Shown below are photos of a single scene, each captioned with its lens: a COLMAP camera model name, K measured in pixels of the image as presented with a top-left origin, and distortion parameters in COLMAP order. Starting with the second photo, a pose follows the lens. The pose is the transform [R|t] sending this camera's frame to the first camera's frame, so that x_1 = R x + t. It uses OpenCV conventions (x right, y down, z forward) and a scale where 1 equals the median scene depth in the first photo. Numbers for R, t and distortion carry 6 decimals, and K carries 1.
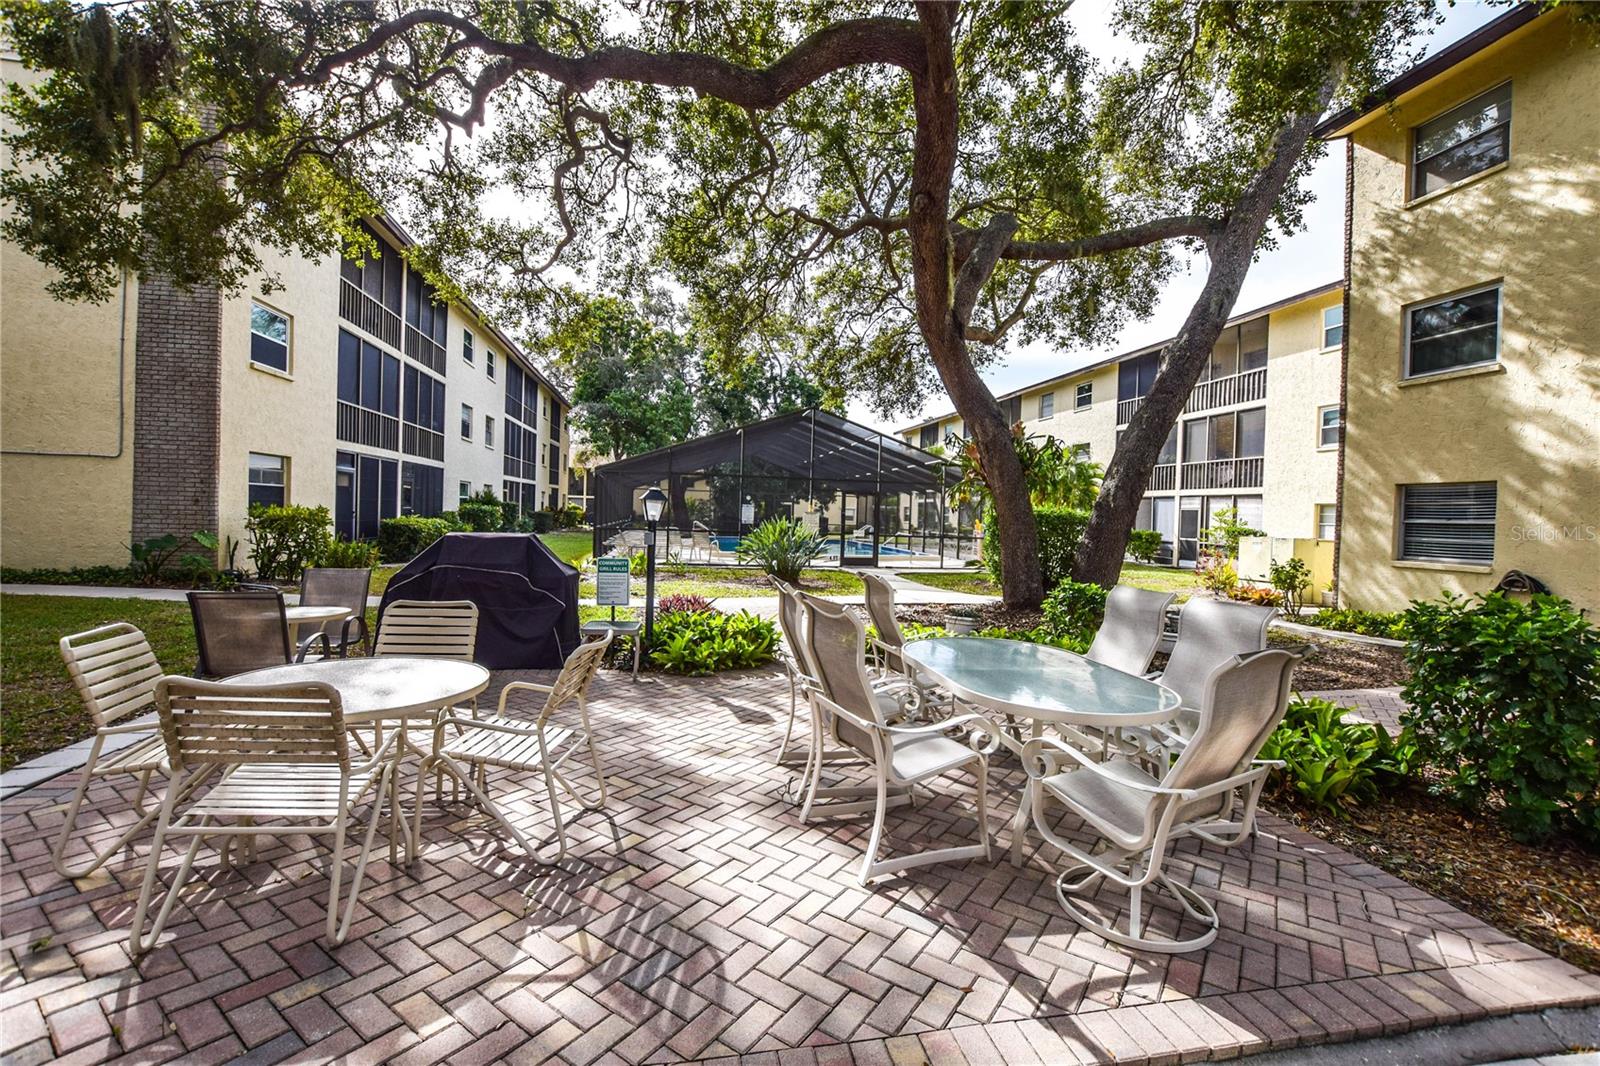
lens RADIAL K [[704.9, 0, 802.3], [0, 704.9, 530.3], [0, 0, 1]] dist [-0.025748, 0.001026]
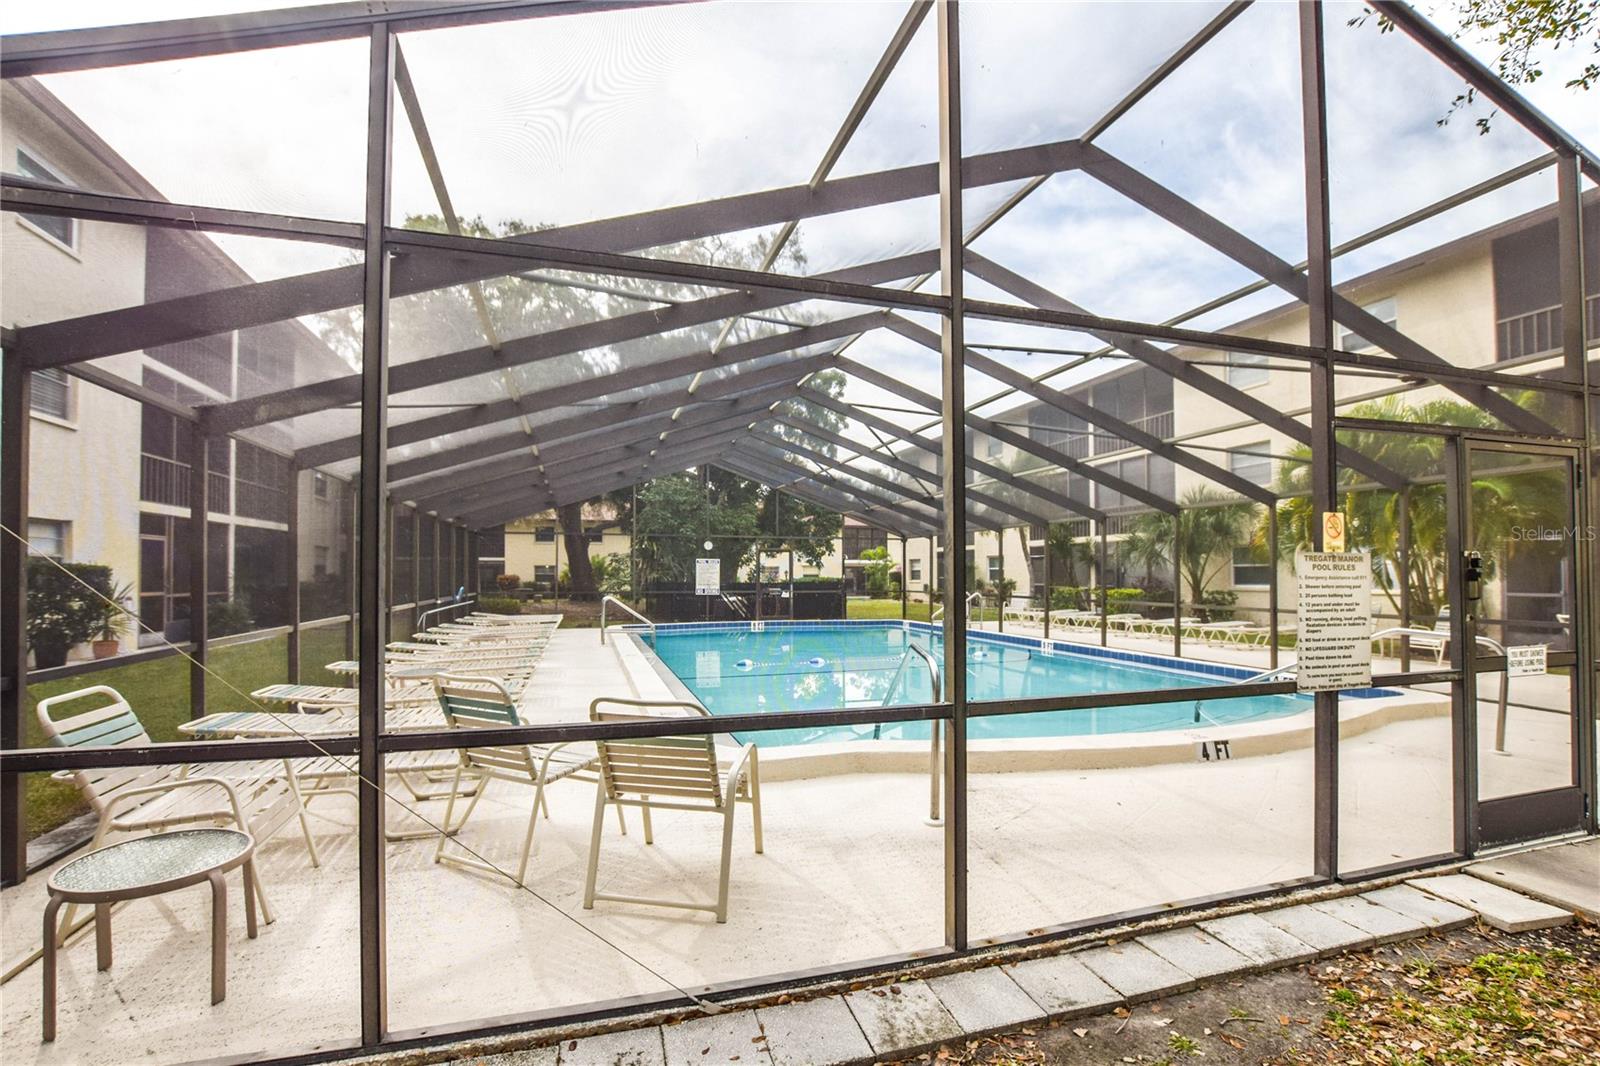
lens RADIAL K [[719.8, 0, 800.8], [0, 719.8, 563.7], [0, 0, 1]] dist [-0.021694, 0.000541]
pose [[0.992631, -0.029299, 0.117579, -0.079677], [0.033552, 0.998846, -0.034363, -0.013068], [-0.116437, 0.038055, 0.992469, 0.508574]]
